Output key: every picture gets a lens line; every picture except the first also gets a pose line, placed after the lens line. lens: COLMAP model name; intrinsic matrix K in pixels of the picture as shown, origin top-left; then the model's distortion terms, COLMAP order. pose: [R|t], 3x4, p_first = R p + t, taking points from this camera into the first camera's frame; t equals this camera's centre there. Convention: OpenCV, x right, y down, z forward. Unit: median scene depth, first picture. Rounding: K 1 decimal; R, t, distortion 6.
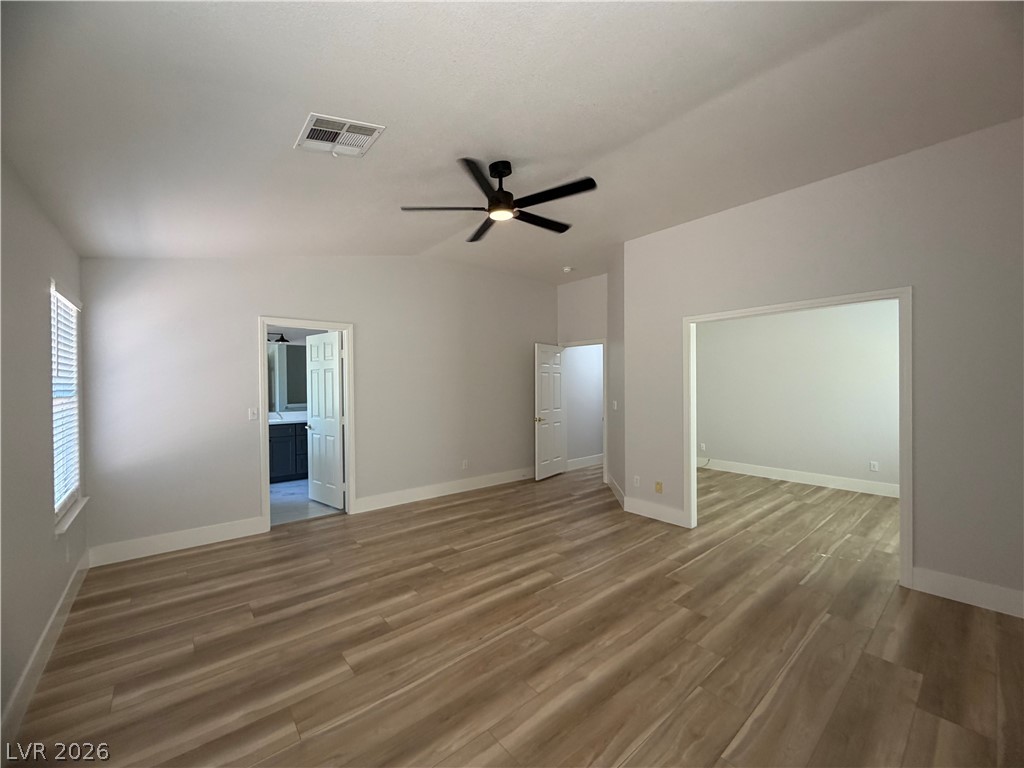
lens RADIAL K [[407.3, 0, 505.4], [0, 407.3, 388.5], [0, 0, 1]] dist [-0.004452, 0.001457]
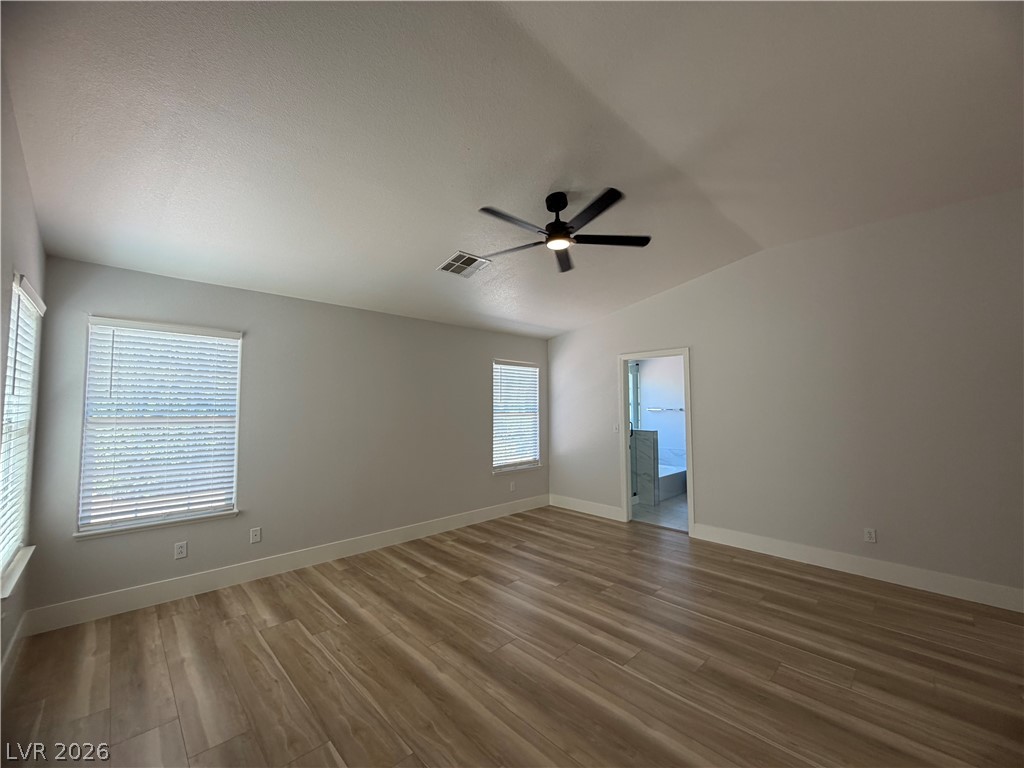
lens RADIAL K [[407.3, 0, 512.4], [0, 407.3, 400.2], [0, 0, 1]] dist [-0.004452, 0.001457]
pose [[0.085495, -0.008264, -0.996304, 0.863629], [-0.014076, 0.999856, -0.009501, -0.014100], [0.996239, 0.014836, 0.085366, 0.708699]]
